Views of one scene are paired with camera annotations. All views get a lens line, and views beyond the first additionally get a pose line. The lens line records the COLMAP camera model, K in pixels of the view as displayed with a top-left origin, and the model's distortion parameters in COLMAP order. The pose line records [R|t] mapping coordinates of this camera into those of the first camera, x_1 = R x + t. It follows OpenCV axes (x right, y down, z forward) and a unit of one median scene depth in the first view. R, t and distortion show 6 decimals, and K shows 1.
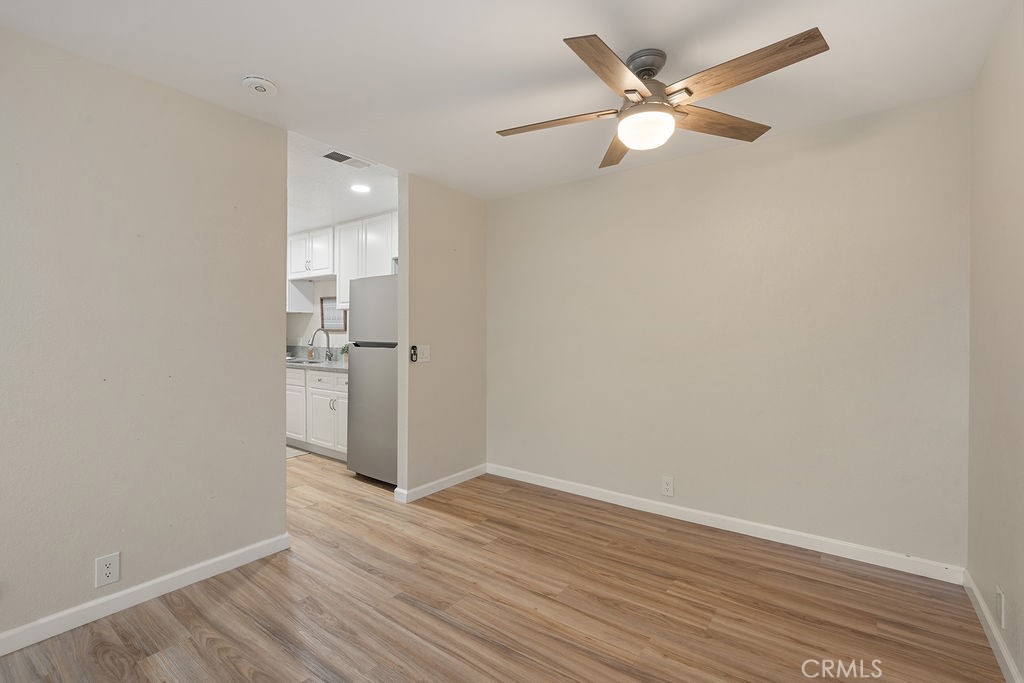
lens RADIAL K [[460.8, 0, 510.3], [0, 460.8, 332.6], [0, 0, 1]] dist [-0.004766, 0.000691]
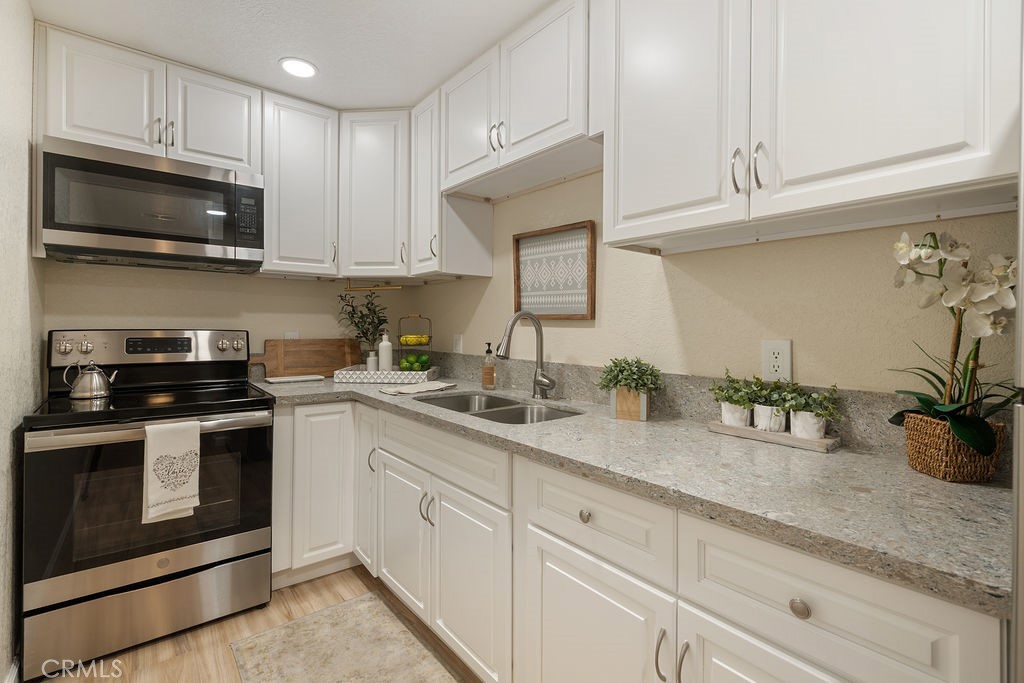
lens RADIAL K [[460.8, 0, 511.6], [0, 460.8, 326.6], [0, 0, 1]] dist [-0.004766, 0.000691]
pose [[0.971838, 0.006897, -0.235547, -0.330343], [-0.007155, 0.999974, -0.000241, 0.003108], [0.235540, 0.001920, 0.971863, 0.630878]]
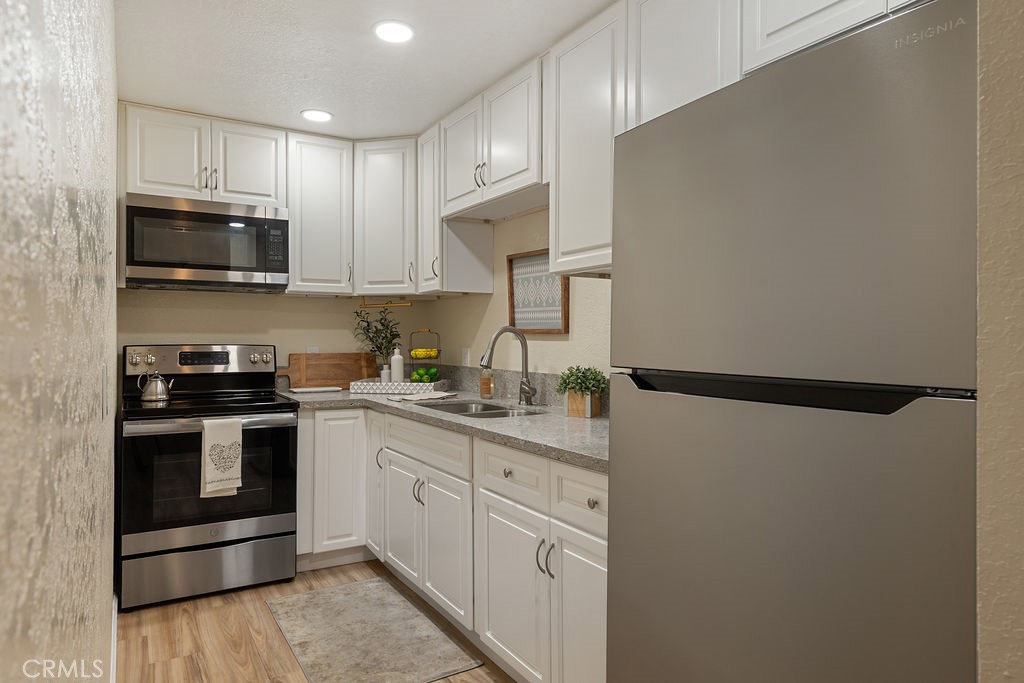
lens RADIAL K [[626.1, 0, 515.2], [0, 626.1, 336.0], [0, 0, 1]] dist [0.006479, -0.005828]
pose [[0.931295, -0.001302, -0.364262, -0.198648], [-0.001118, 0.999979, -0.006432, 0.002735], [0.364263, 0.006397, 0.931274, 0.471591]]
